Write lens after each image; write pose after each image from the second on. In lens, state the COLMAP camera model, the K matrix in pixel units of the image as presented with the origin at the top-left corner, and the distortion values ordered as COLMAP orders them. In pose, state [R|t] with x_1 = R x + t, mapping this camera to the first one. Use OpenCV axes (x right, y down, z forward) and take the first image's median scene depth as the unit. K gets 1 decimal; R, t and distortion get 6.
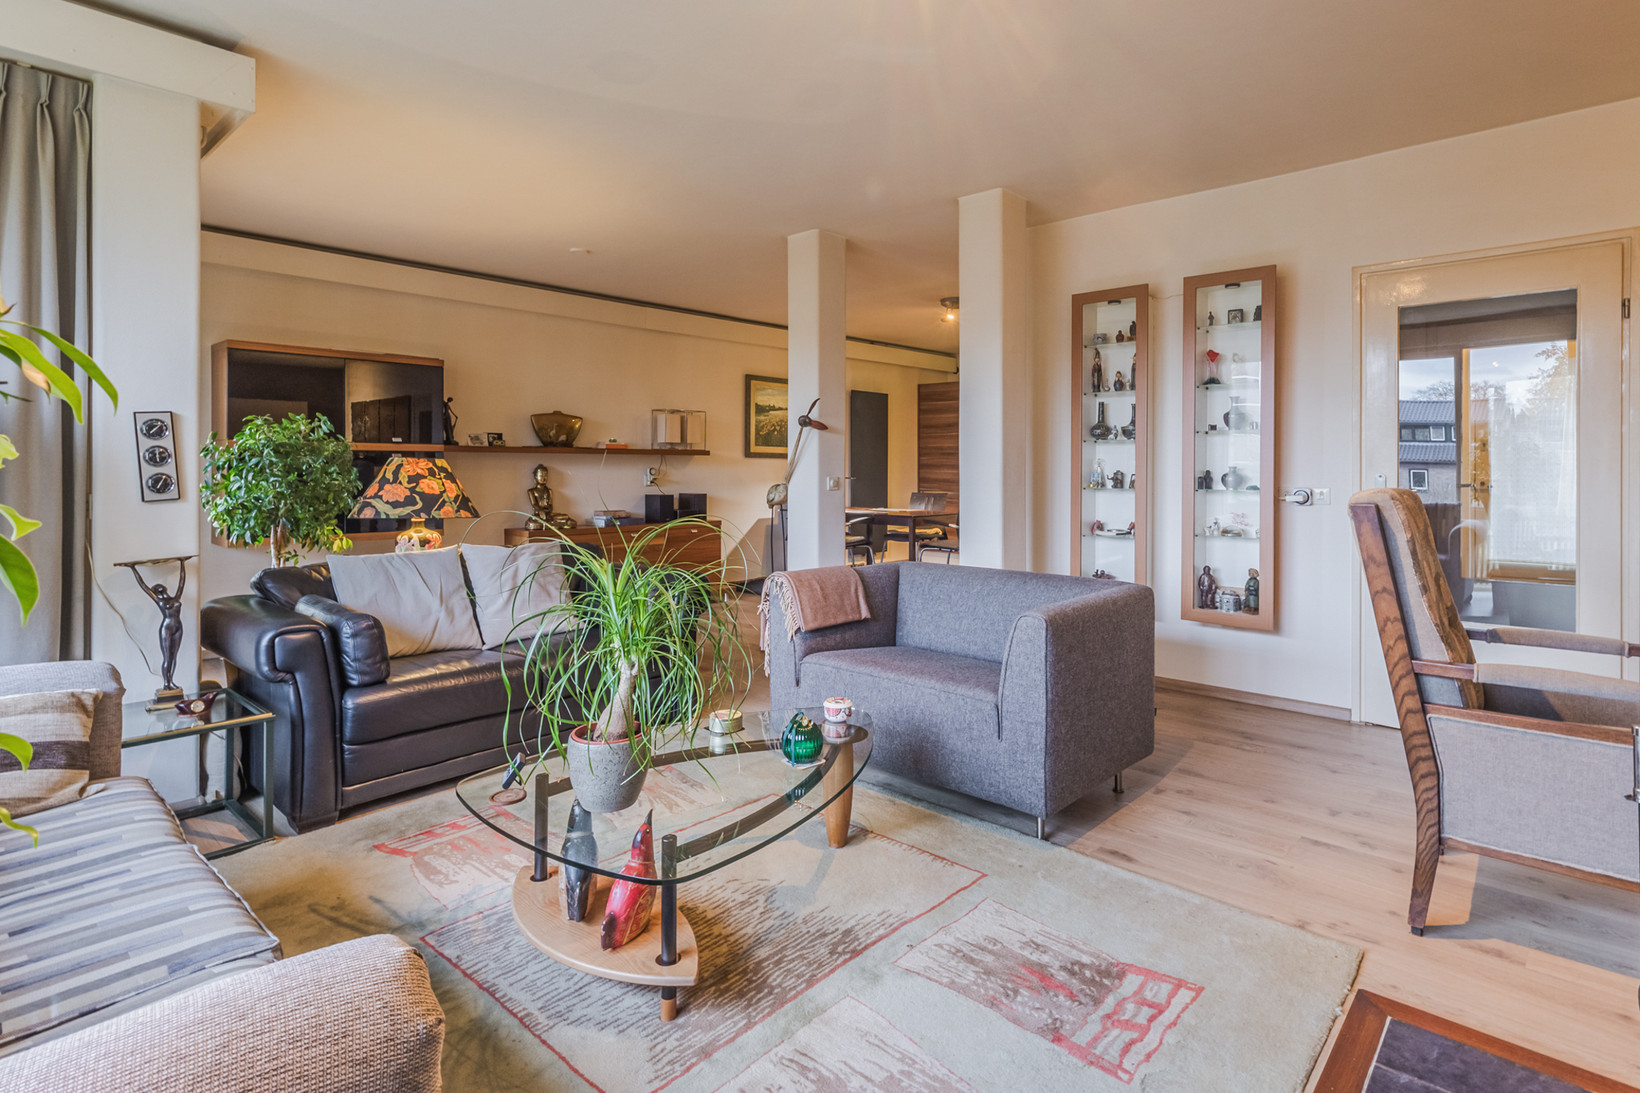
lens RADIAL K [[867.3, 0, 825.4], [0, 867.3, 466.1], [0, 0, 1]] dist [0.009890, 0.001914]
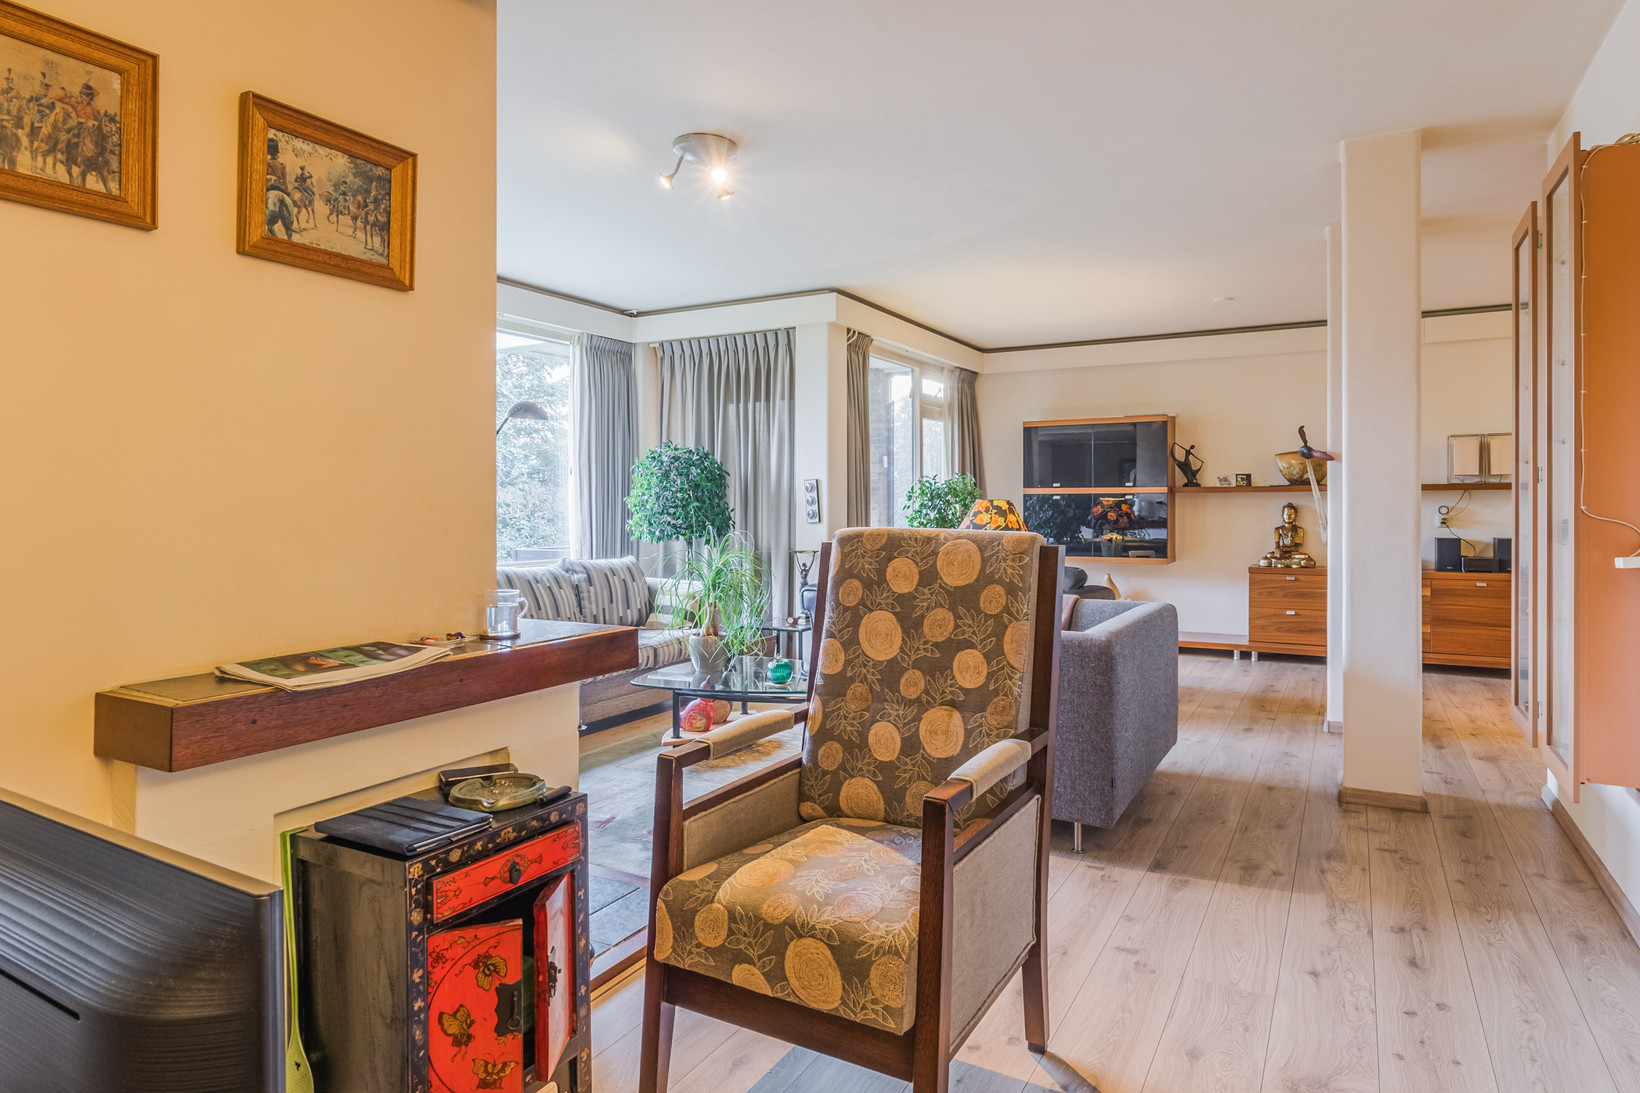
lens RADIAL K [[936.0, 0, 867.3], [0, 936.0, 504.2], [0, 0, 1]] dist [-0.004190, 0.003964]
pose [[0.256383, -0.005985, -0.966557, 1.252567], [0.003385, 0.999980, -0.005295, 0.007388], [0.966569, -0.001914, 0.256398, 0.534573]]
